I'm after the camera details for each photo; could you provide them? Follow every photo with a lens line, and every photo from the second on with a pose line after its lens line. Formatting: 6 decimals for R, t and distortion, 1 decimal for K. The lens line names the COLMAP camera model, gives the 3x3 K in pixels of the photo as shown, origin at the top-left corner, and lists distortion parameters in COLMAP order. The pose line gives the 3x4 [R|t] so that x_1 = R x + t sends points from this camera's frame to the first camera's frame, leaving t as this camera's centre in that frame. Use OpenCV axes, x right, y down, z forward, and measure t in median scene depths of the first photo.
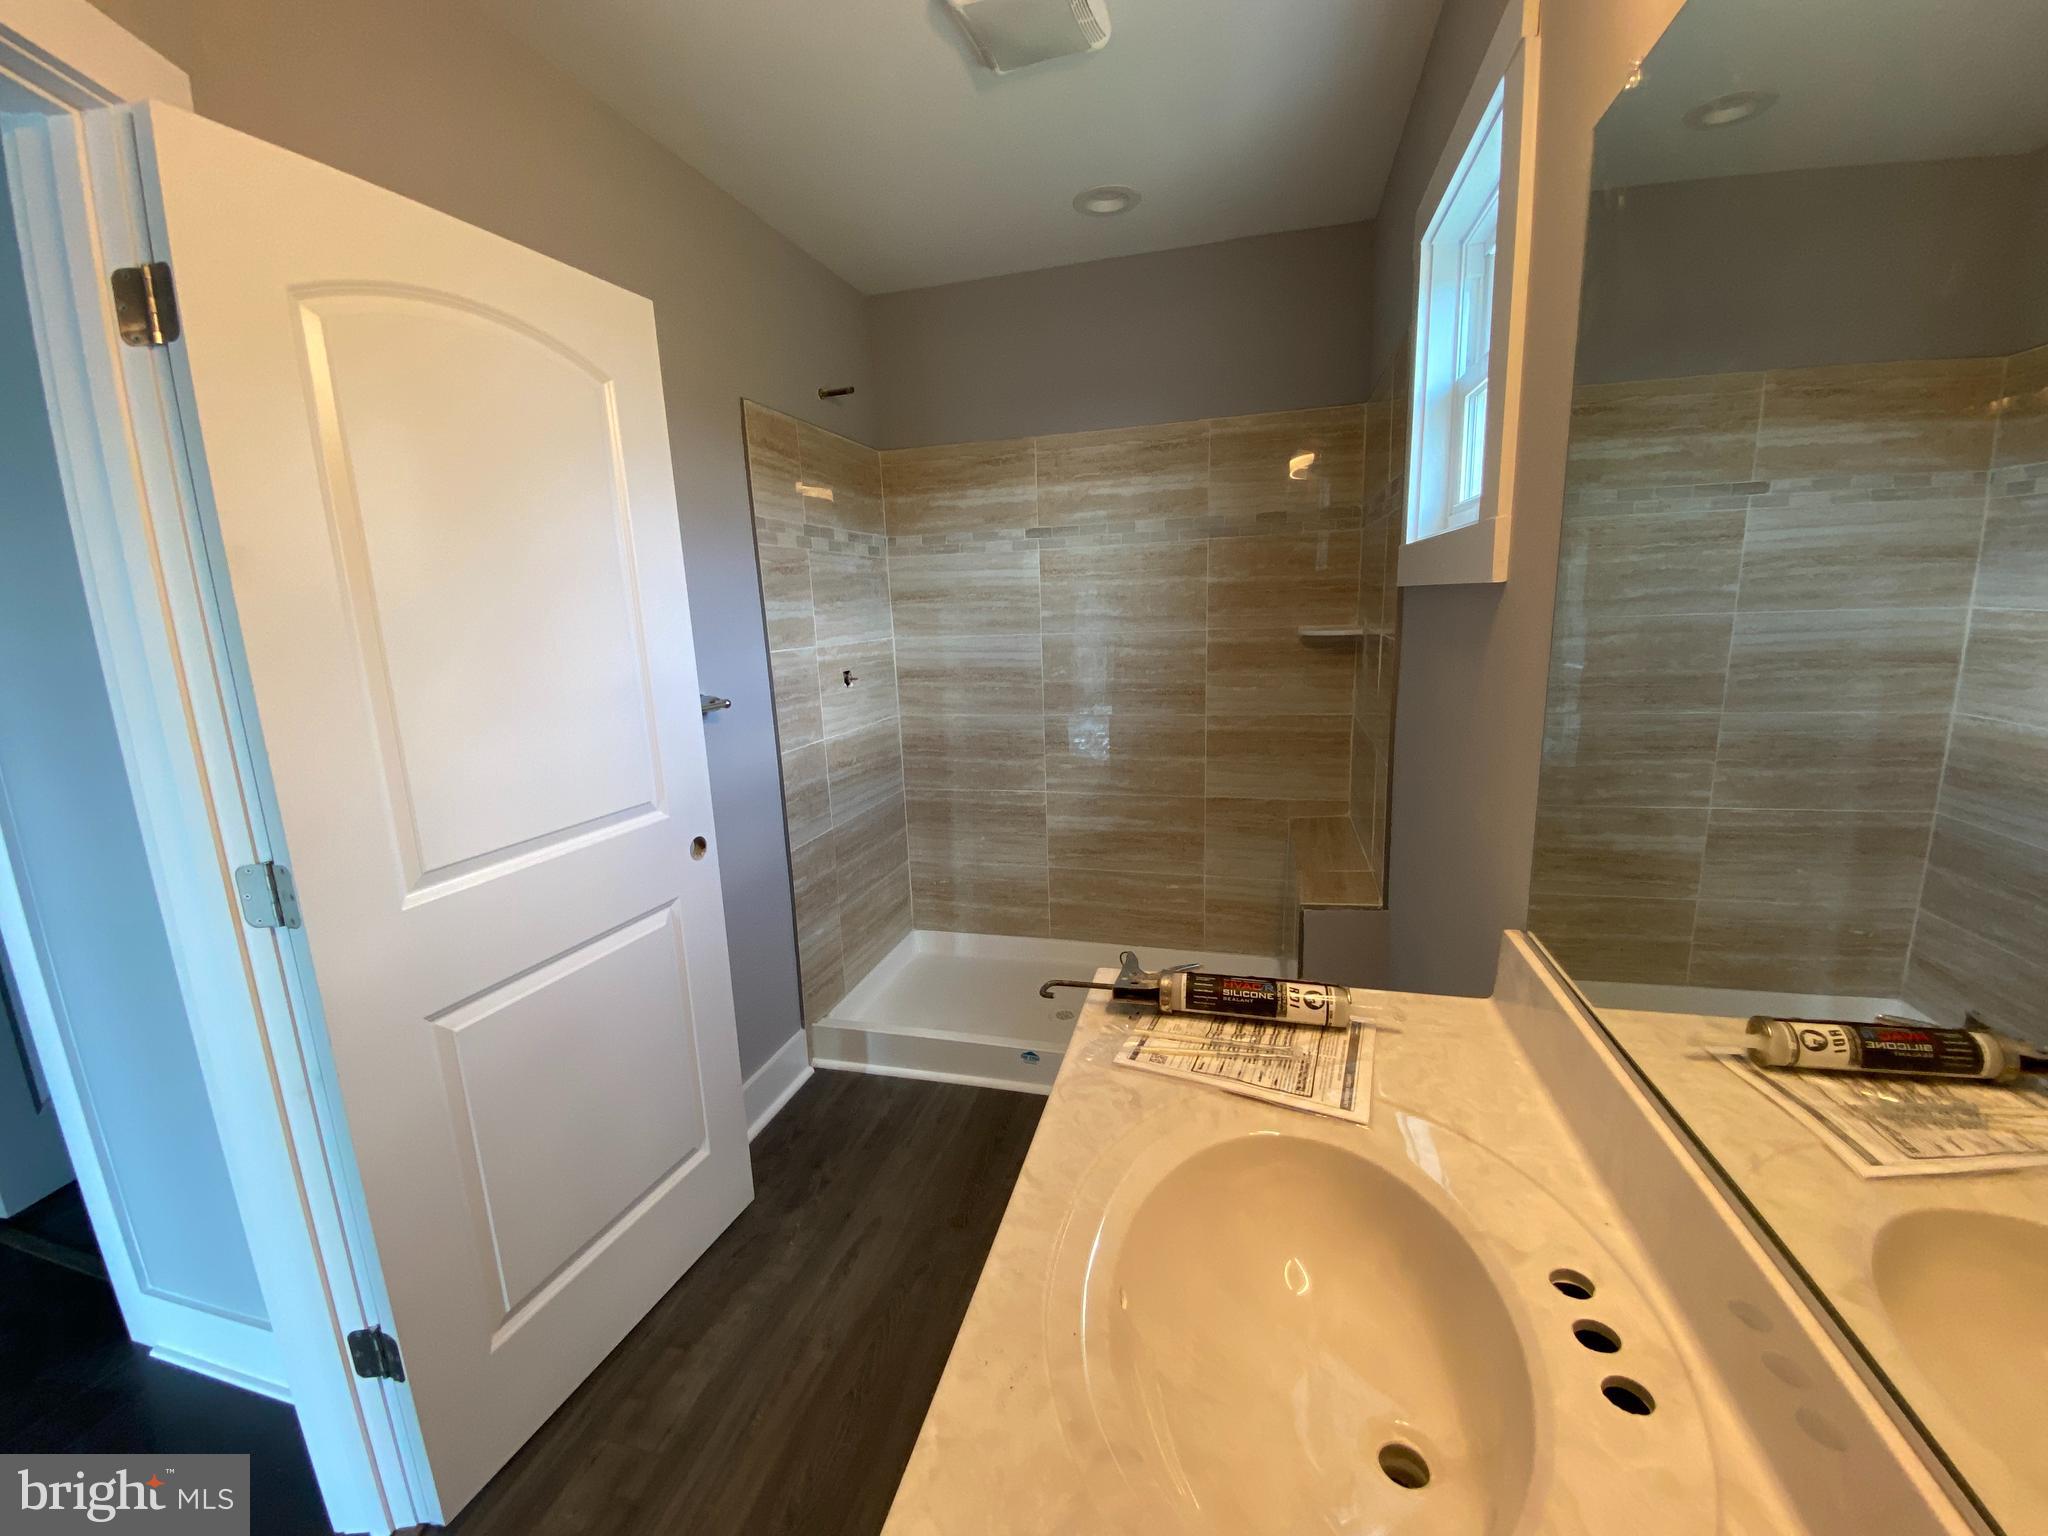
lens RADIAL K [[831.9, 0, 1027.7], [0, 831.9, 774.0], [0, 0, 1]] dist [0.013124, -0.010555]
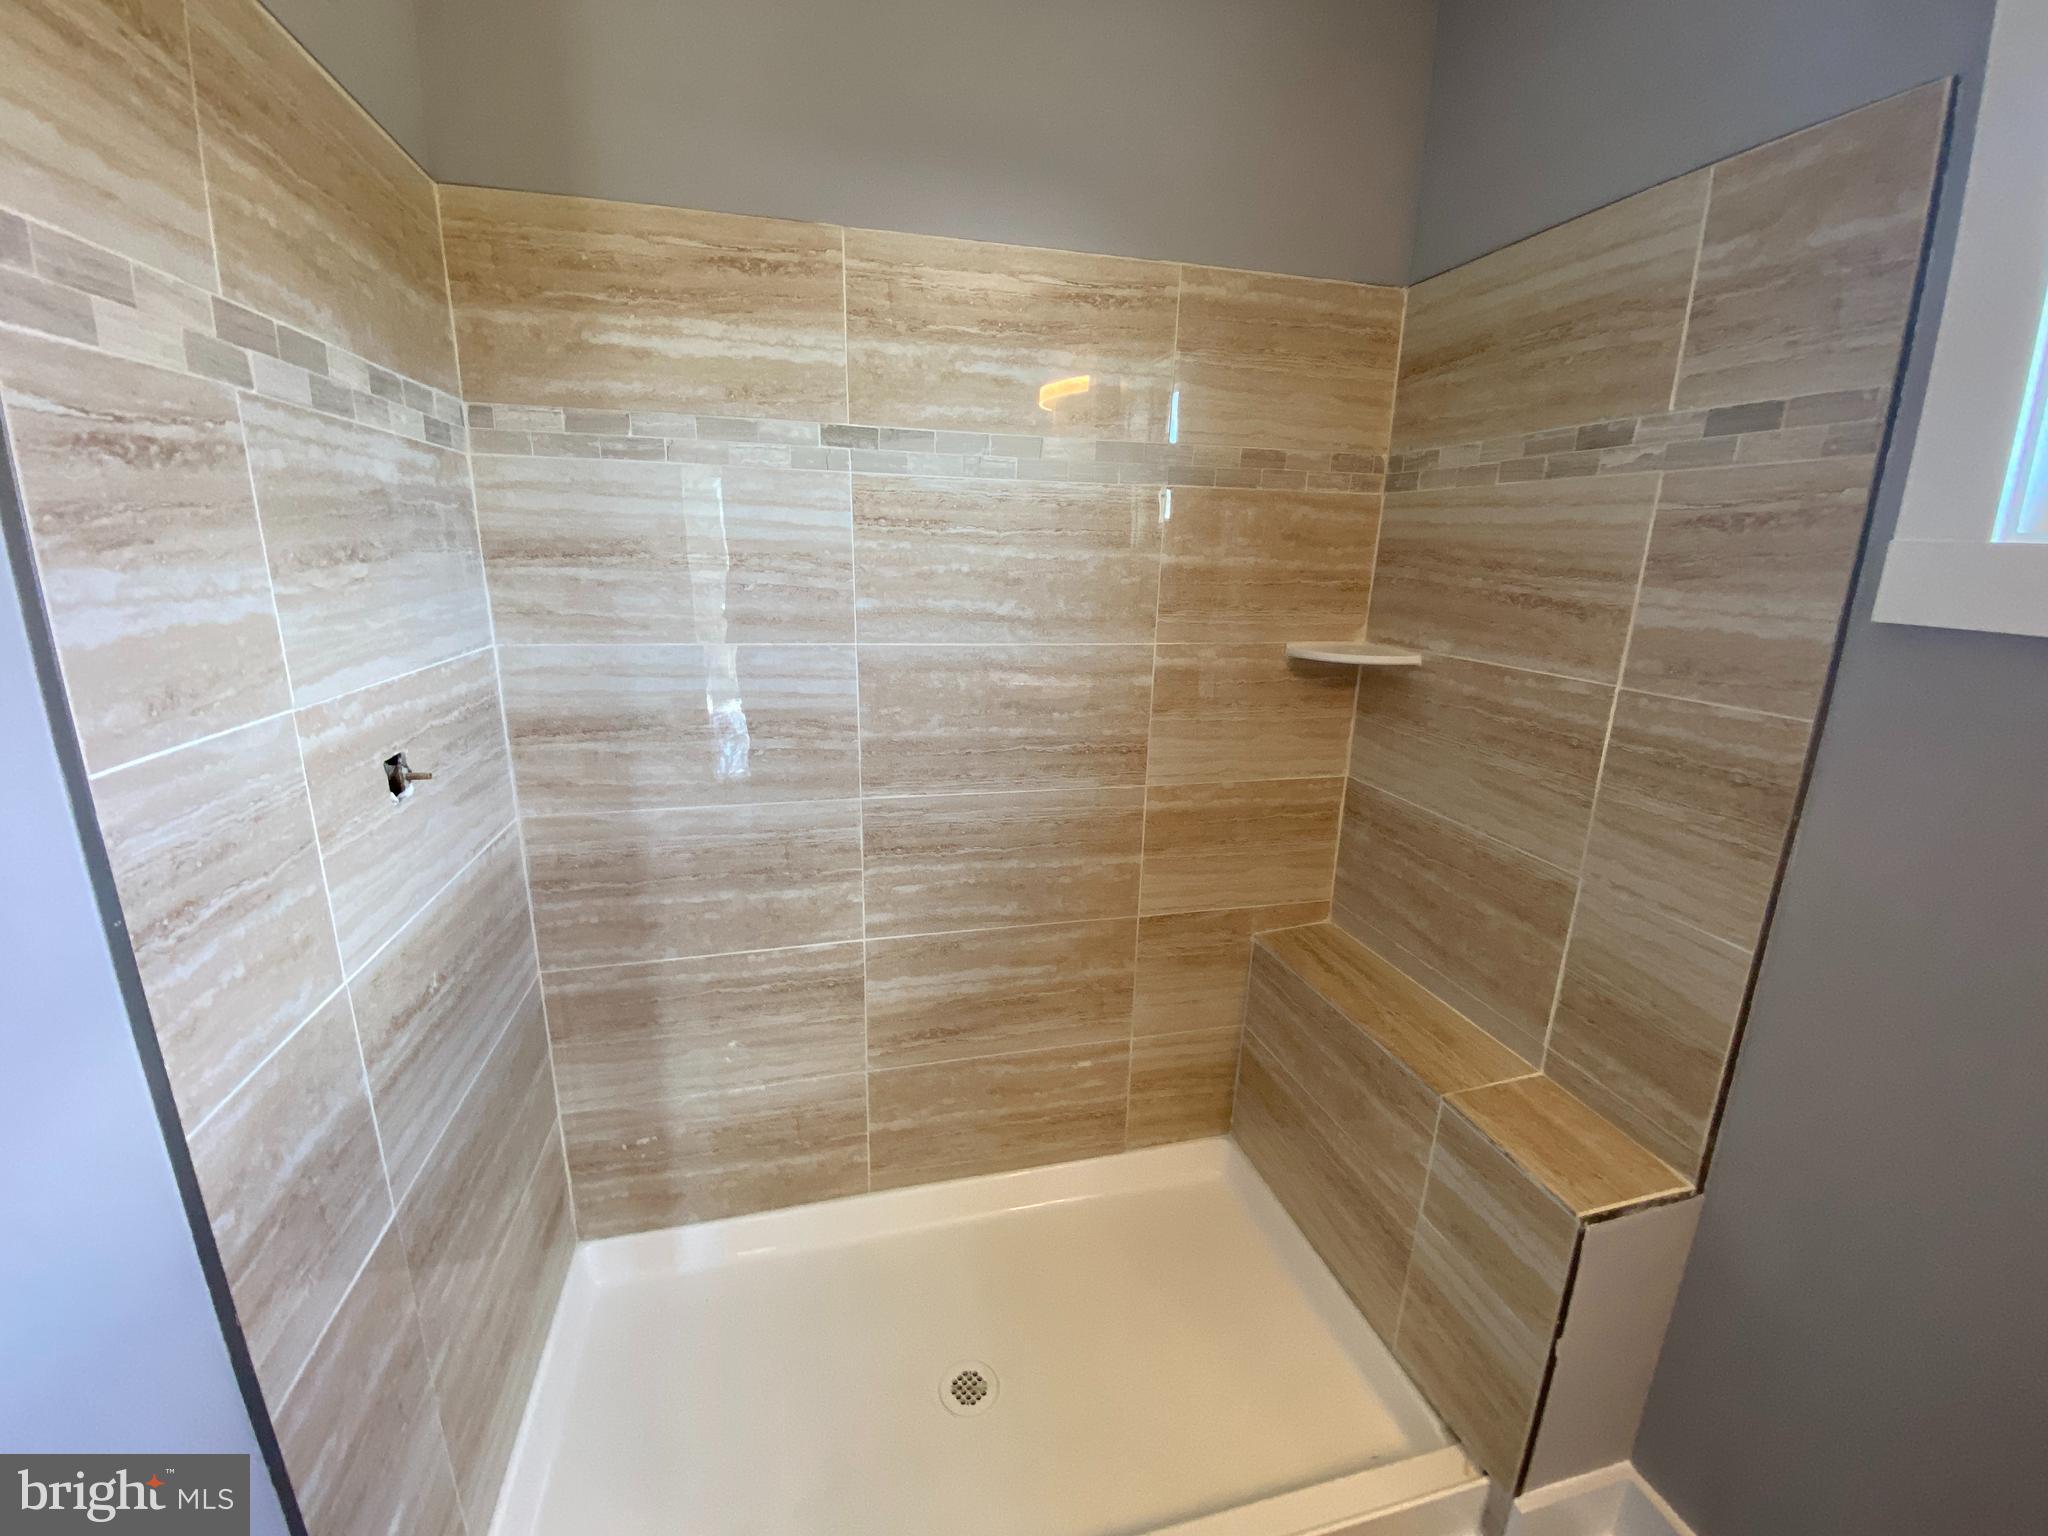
lens RADIAL K [[831.9, 0, 1021.0], [0, 831.9, 765.7], [0, 0, 1]] dist [0.013124, -0.010555]
pose [[0.866057, -0.067623, 0.495350, -0.154049], [0.043471, 0.997243, 0.060136, -0.123413], [-0.498051, -0.030548, 0.866609, 0.522780]]
